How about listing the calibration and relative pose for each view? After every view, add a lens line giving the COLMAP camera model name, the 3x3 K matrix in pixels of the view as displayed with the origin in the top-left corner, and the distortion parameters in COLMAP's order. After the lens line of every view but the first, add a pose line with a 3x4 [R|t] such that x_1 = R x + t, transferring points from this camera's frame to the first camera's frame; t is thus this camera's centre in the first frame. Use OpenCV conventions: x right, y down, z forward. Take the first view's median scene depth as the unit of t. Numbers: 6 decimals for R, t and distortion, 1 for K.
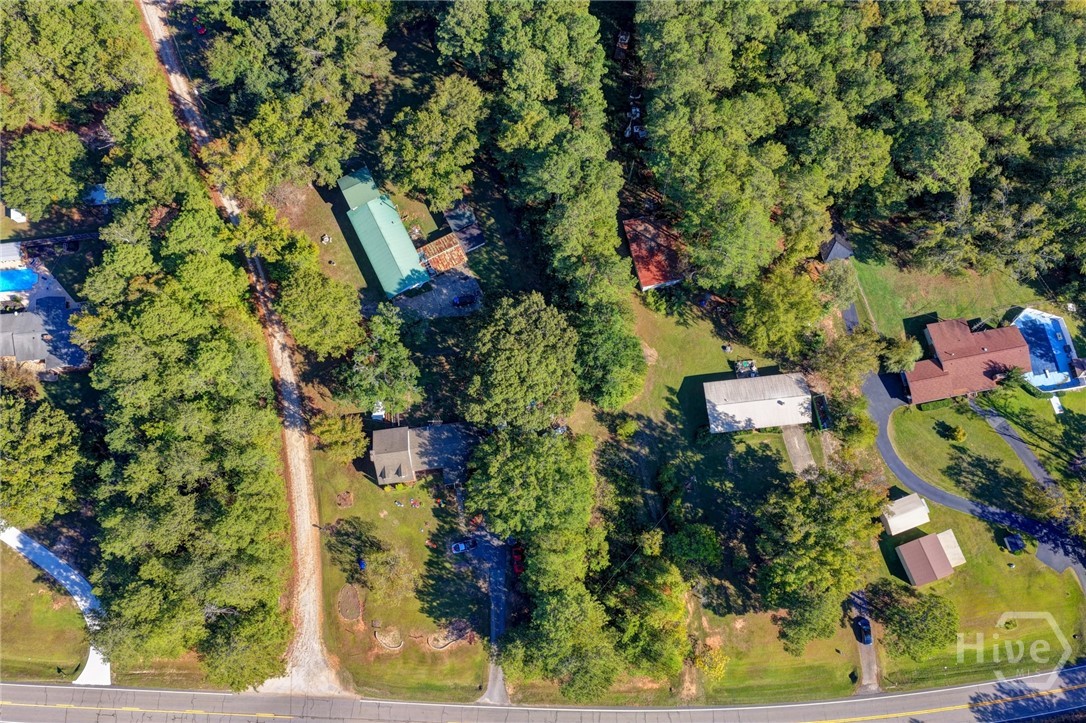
lens RADIAL K [[904.0, 0, 542.2], [0, 904.0, 361.1], [0, 0, 1]] dist [-0.017175, 0.042205]
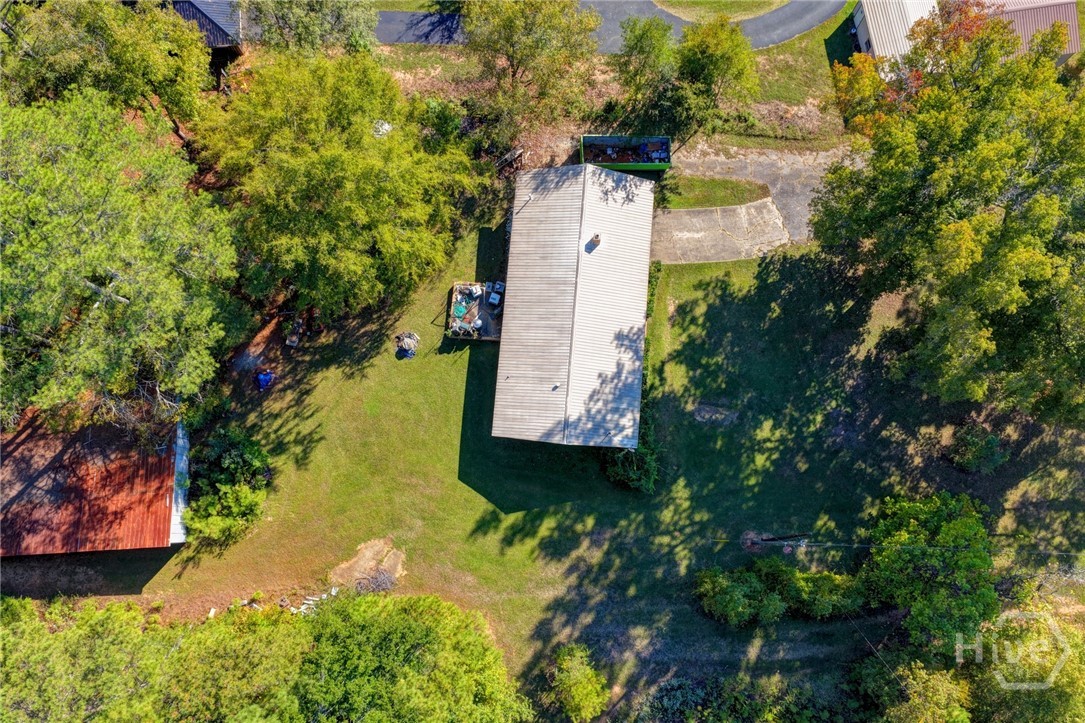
lens RADIAL K [[903.1, 0, 544.3], [0, 903.1, 360.7], [0, 0, 1]] dist [-0.017175, 0.042205]
pose [[0.192620, -0.959917, 0.203610, 0.140402], [0.947646, 0.235825, 0.215298, -0.039358], [-0.254685, 0.151479, 0.955086, 0.660599]]
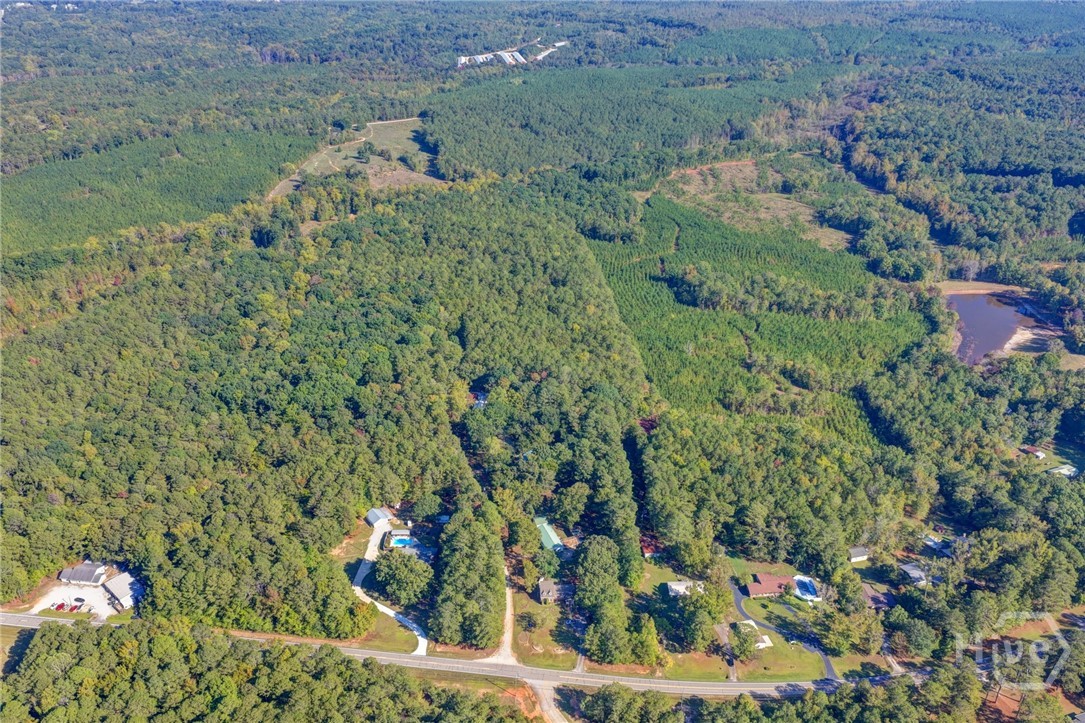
lens RADIAL K [[903.1, 0, 541.6], [0, 903.1, 356.6], [0, 0, 1]] dist [-0.017175, 0.042205]
pose [[0.994018, 0.052598, -0.095721, 0.034461], [-0.106244, 0.668841, -0.735775, 1.550337], [0.025322, 0.741543, 0.670428, -1.232800]]
